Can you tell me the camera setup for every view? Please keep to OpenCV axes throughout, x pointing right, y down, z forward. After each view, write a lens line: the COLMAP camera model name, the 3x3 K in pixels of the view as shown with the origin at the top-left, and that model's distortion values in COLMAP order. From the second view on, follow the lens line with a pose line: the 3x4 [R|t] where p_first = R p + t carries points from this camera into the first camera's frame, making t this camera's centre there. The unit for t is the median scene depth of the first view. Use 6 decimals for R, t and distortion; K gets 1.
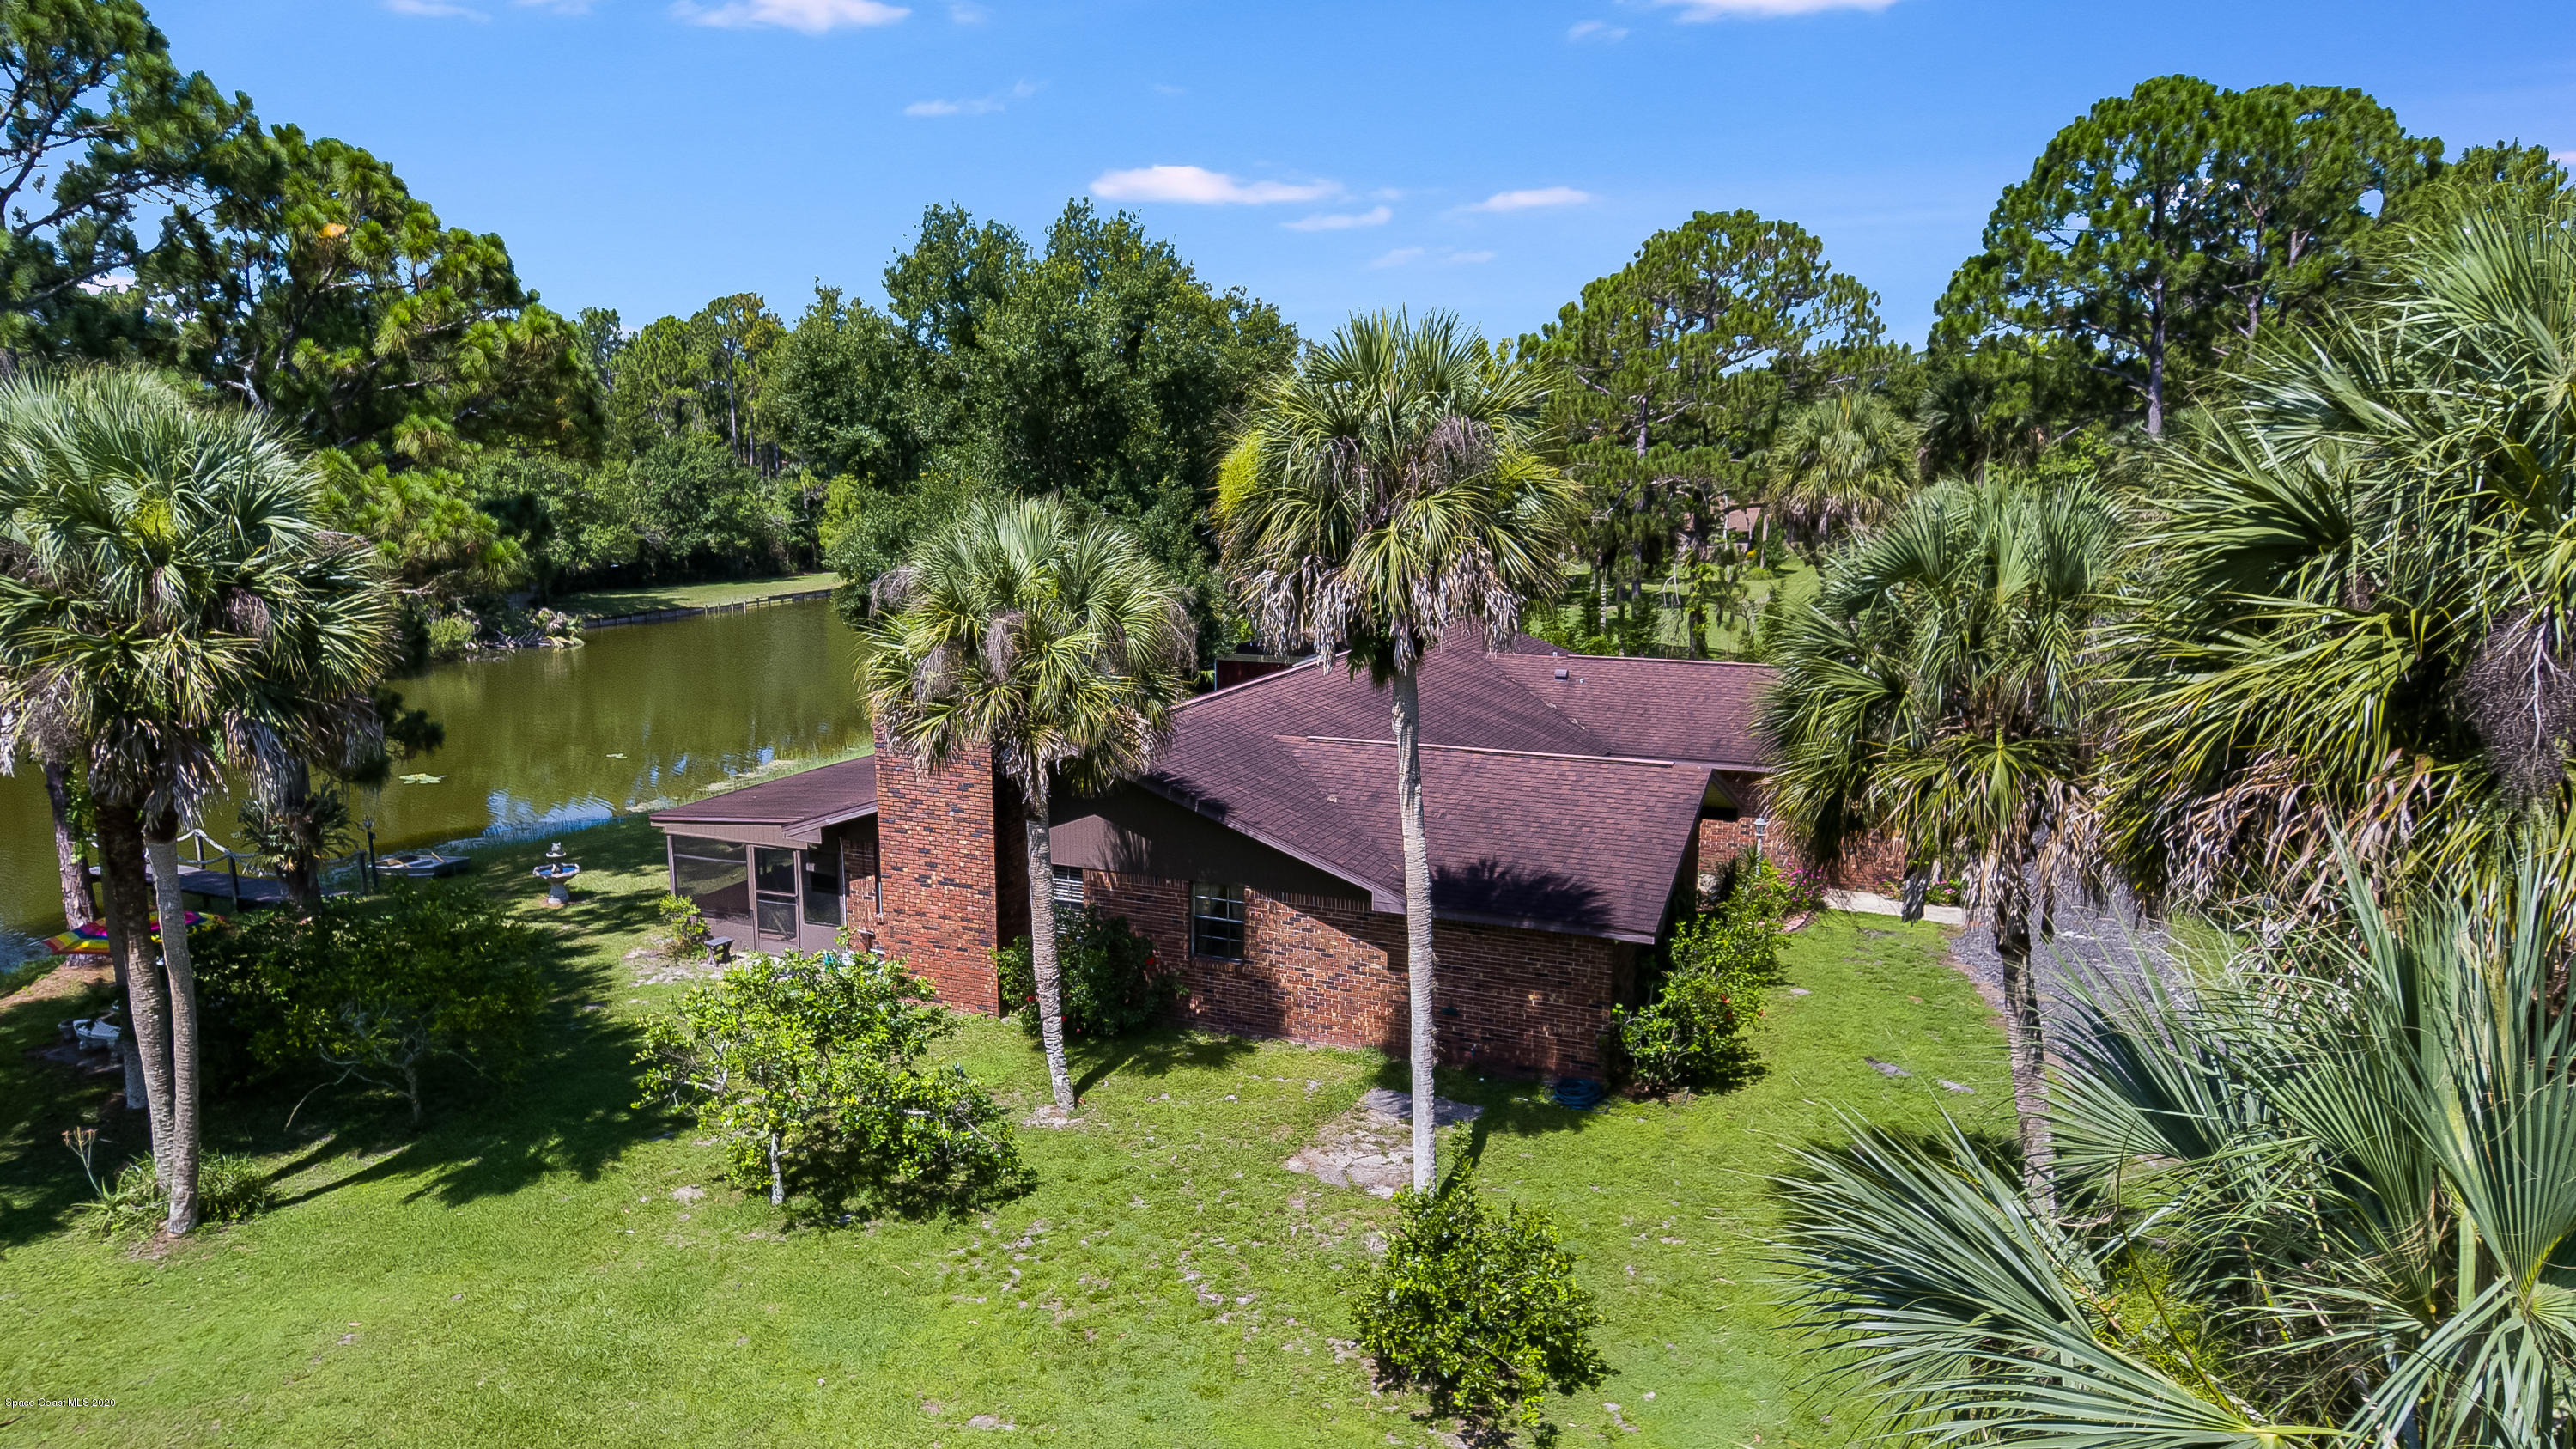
lens RADIAL K [[1650.1, 0, 1293.1], [0, 1650.1, 783.7], [0, 0, 1]] dist [0.069454, -0.091867]
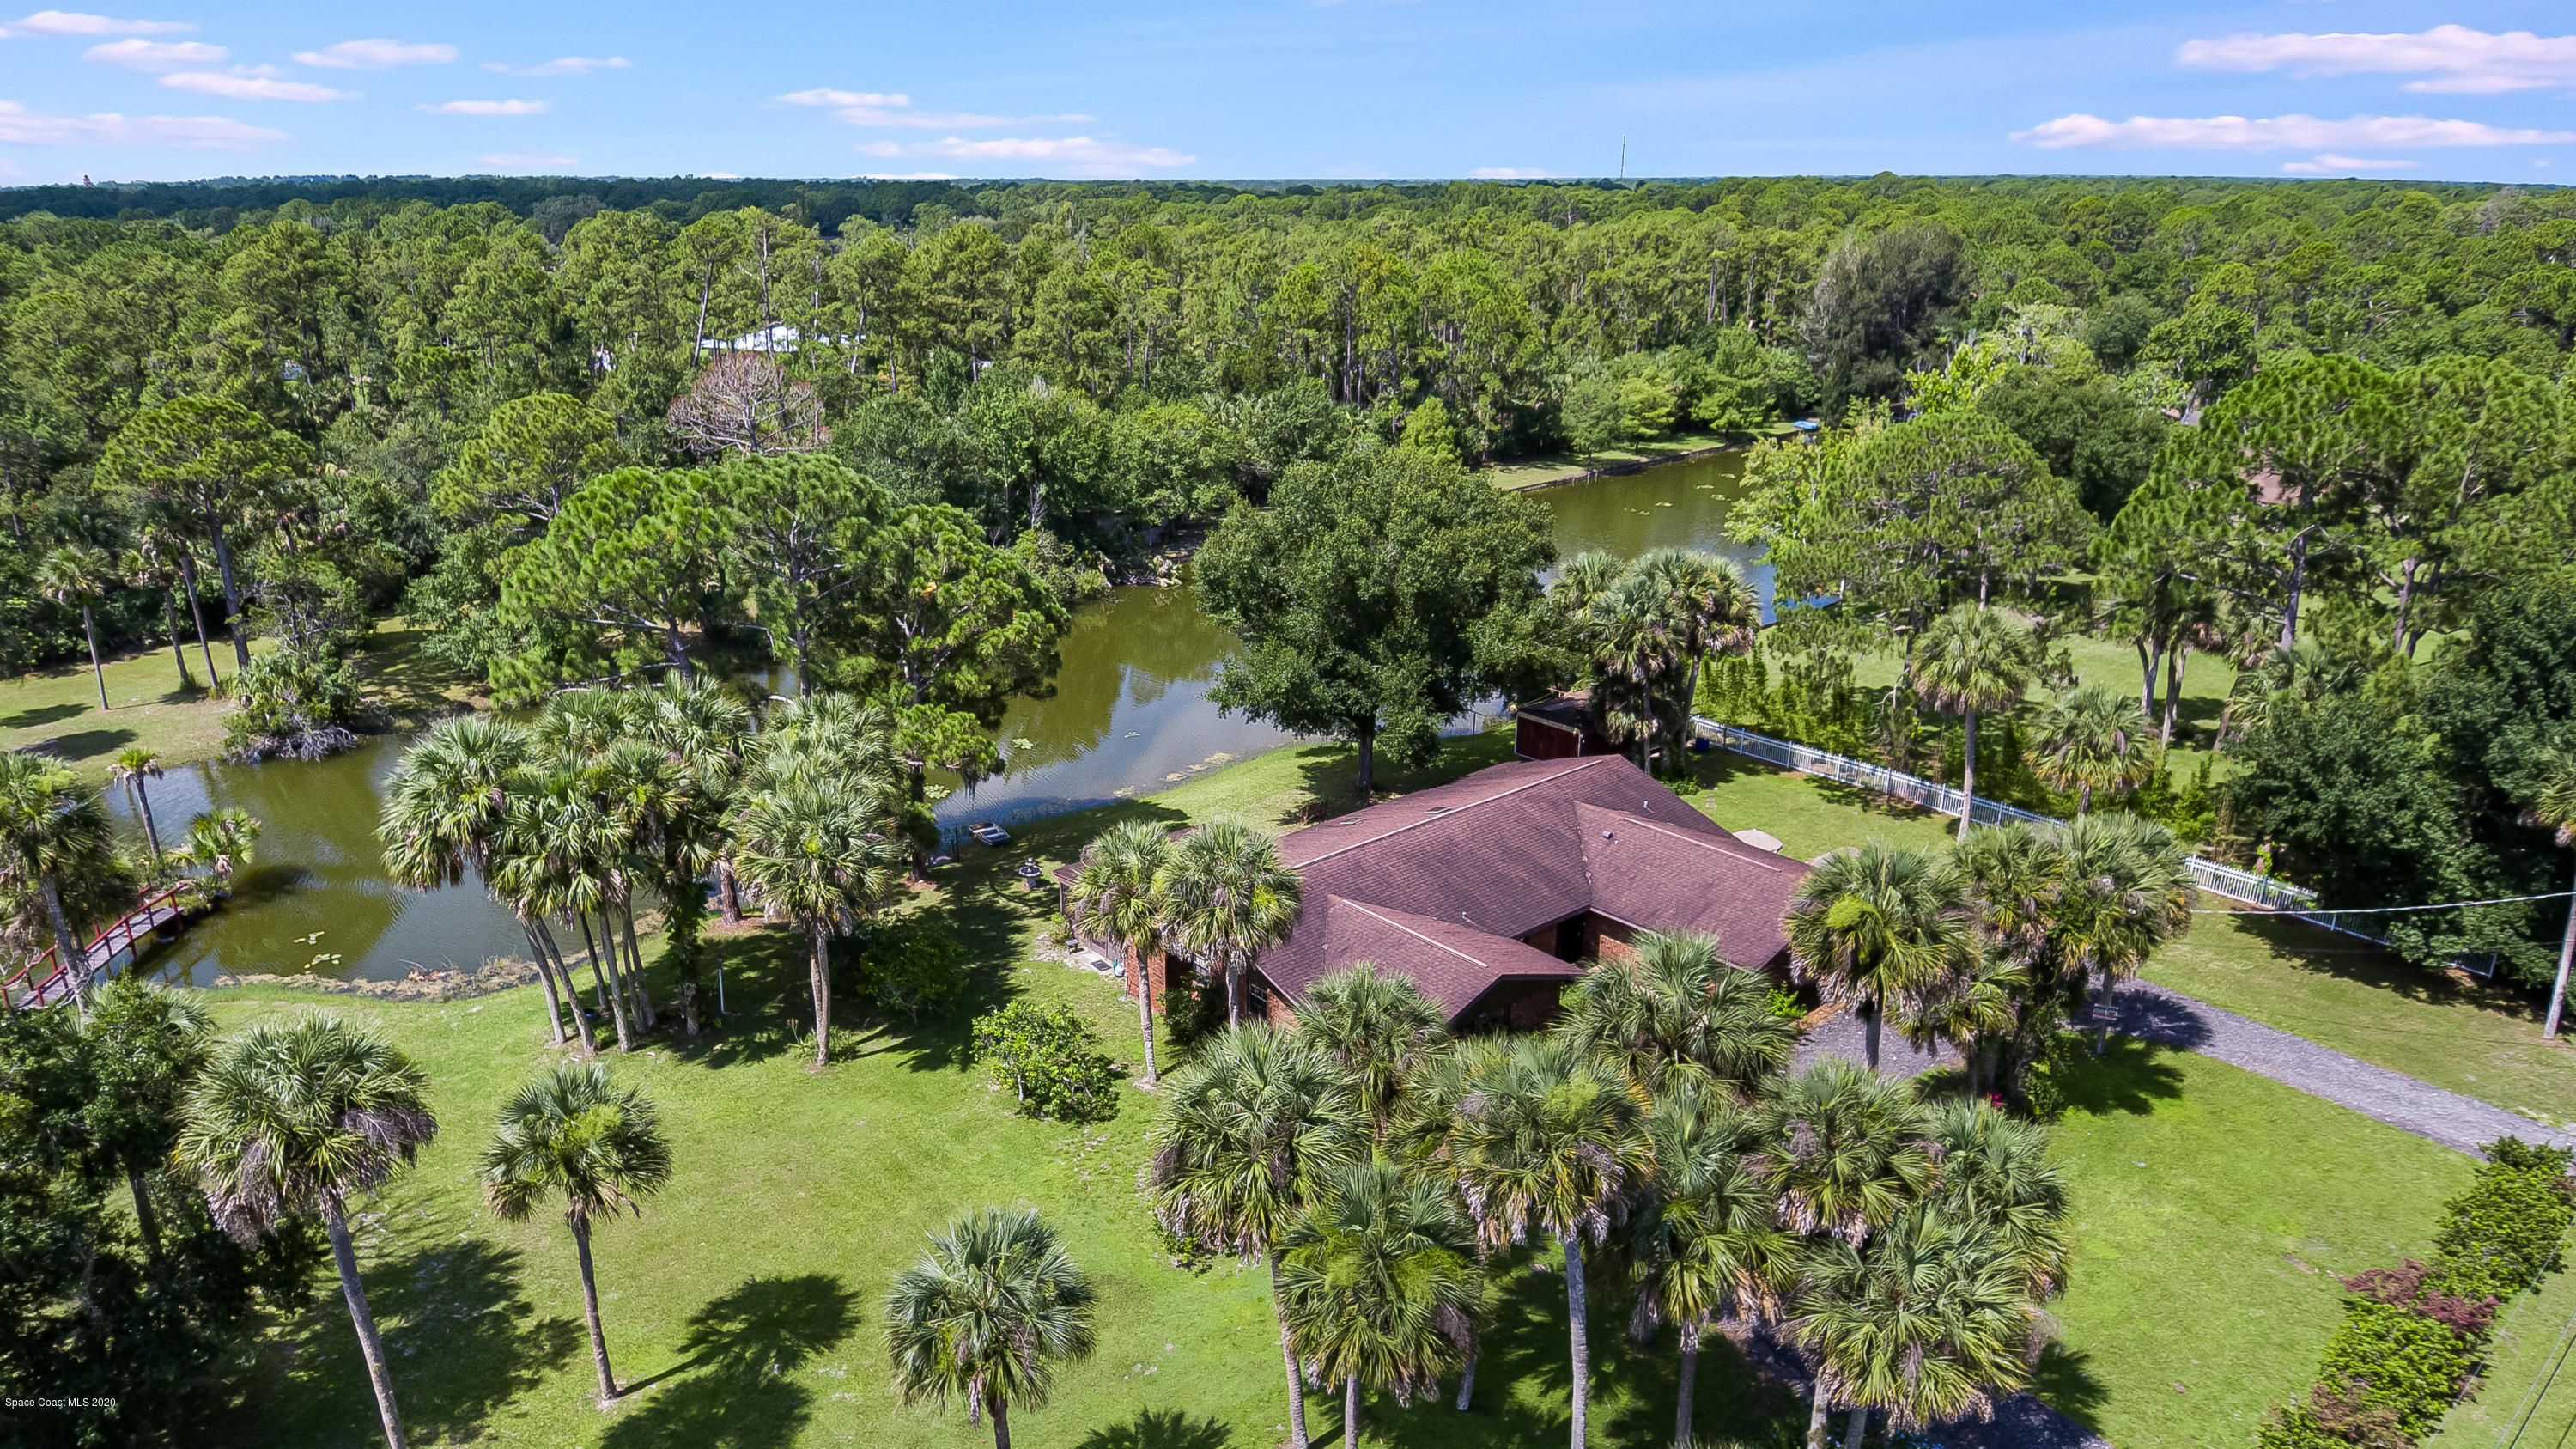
lens RADIAL K [[1673.7, 0, 1283.7], [0, 1673.7, 785.3], [0, 0, 1]] dist [0.088549, -0.110380]
pose [[0.904131, 0.153162, -0.398860, 0.917553], [-0.090176, 0.980915, 0.172262, -0.637073], [0.417631, -0.119779, 0.900687, -0.970540]]
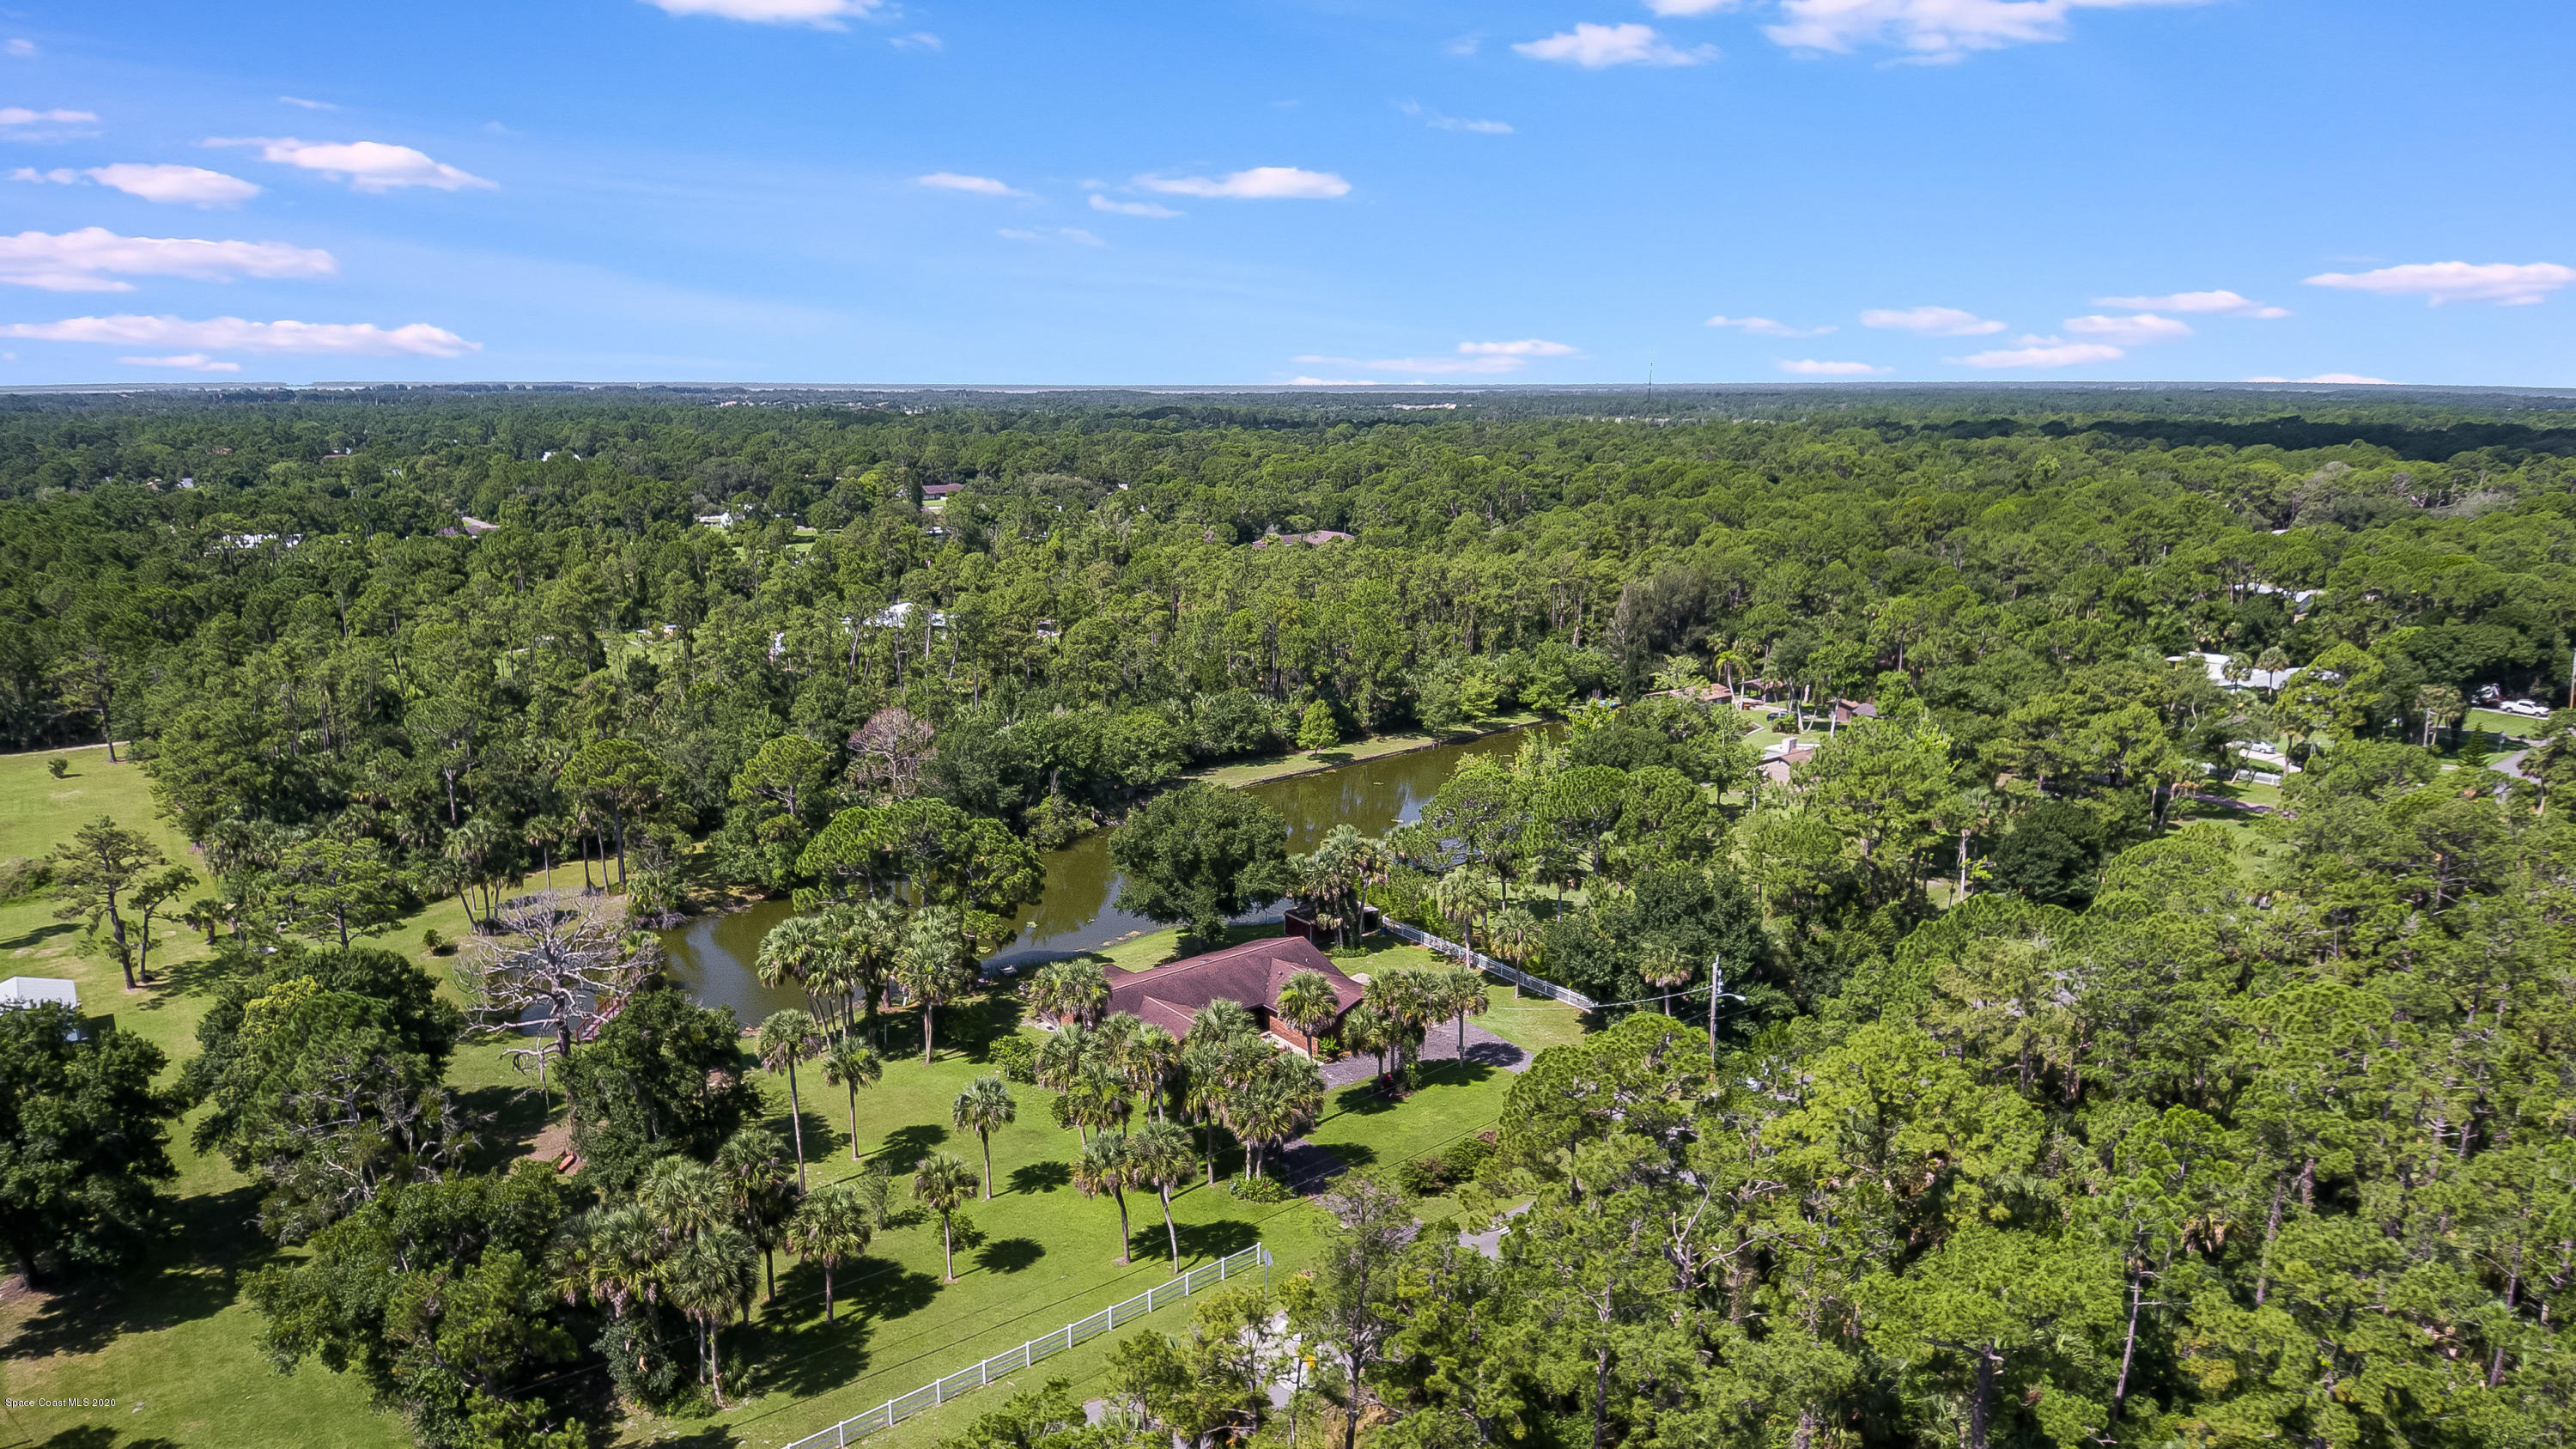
lens RADIAL K [[1673.7, 0, 1283.7], [0, 1673.7, 785.3], [0, 0, 1]] dist [0.088549, -0.110380]
pose [[0.882960, 0.122489, -0.453186, 3.039753], [-0.097279, 0.992146, 0.078628, -1.300162], [0.459258, -0.025340, 0.887942, -3.719545]]
